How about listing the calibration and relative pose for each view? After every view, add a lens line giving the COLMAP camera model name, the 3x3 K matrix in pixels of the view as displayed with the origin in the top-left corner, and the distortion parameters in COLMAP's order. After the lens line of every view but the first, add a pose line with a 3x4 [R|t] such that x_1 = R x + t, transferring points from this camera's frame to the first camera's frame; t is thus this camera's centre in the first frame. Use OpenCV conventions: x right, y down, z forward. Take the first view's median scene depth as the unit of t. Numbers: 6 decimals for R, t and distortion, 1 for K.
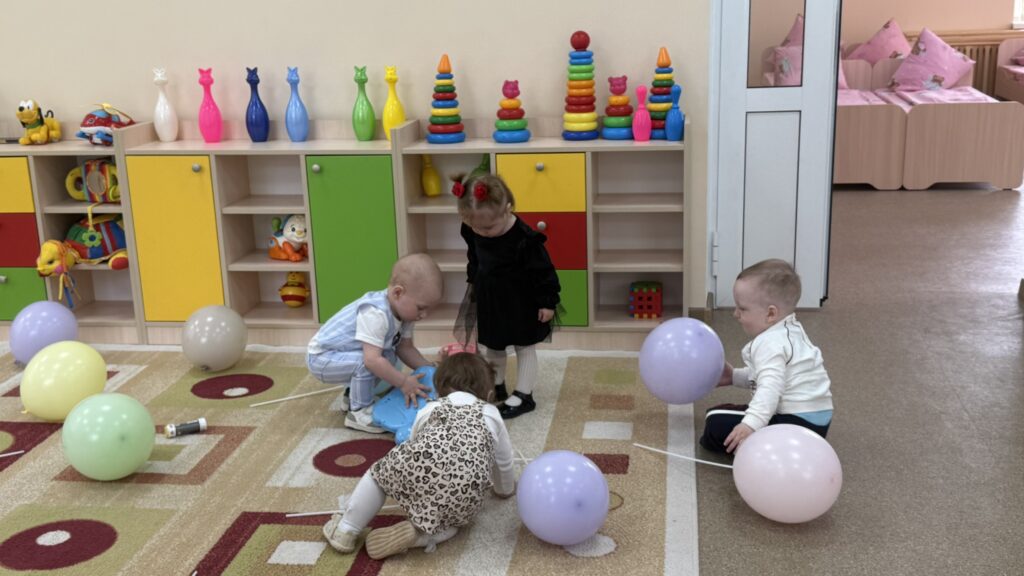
lens RADIAL K [[1137.0, 0, 514.2], [0, 1137.0, 311.1], [0, 0, 1]] dist [0.031057, 0.000000]
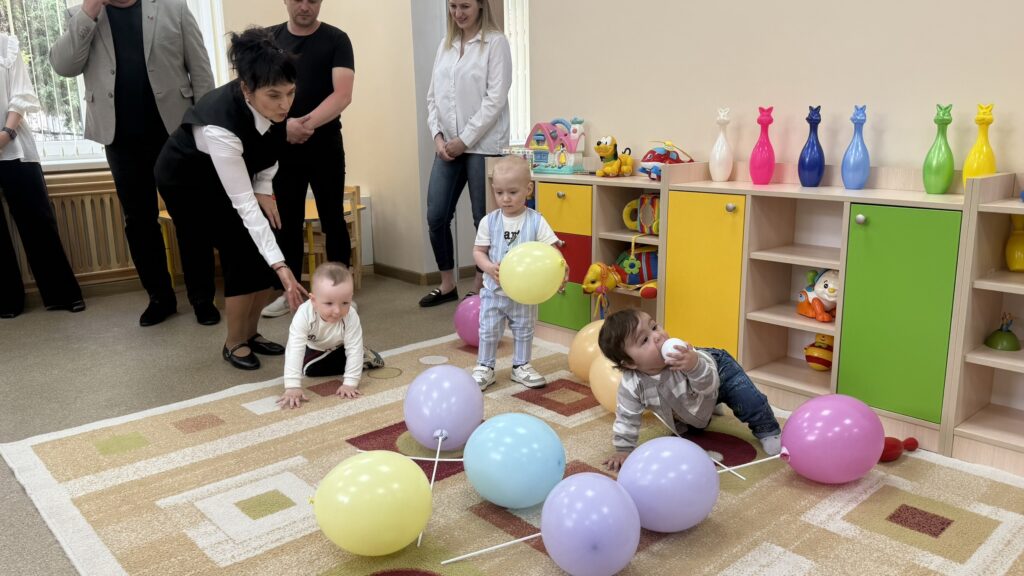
lens RADIAL K [[768.6, 0, 505.8], [0, 768.6, 290.0], [0, 0, 1]] dist [0.046586, -0.096087]
pose [[0.764284, 0.155210, -0.625923, -0.007472], [-0.182385, 0.983002, 0.021054, -0.035561], [0.618552, 0.098067, 0.779600, 0.375029]]
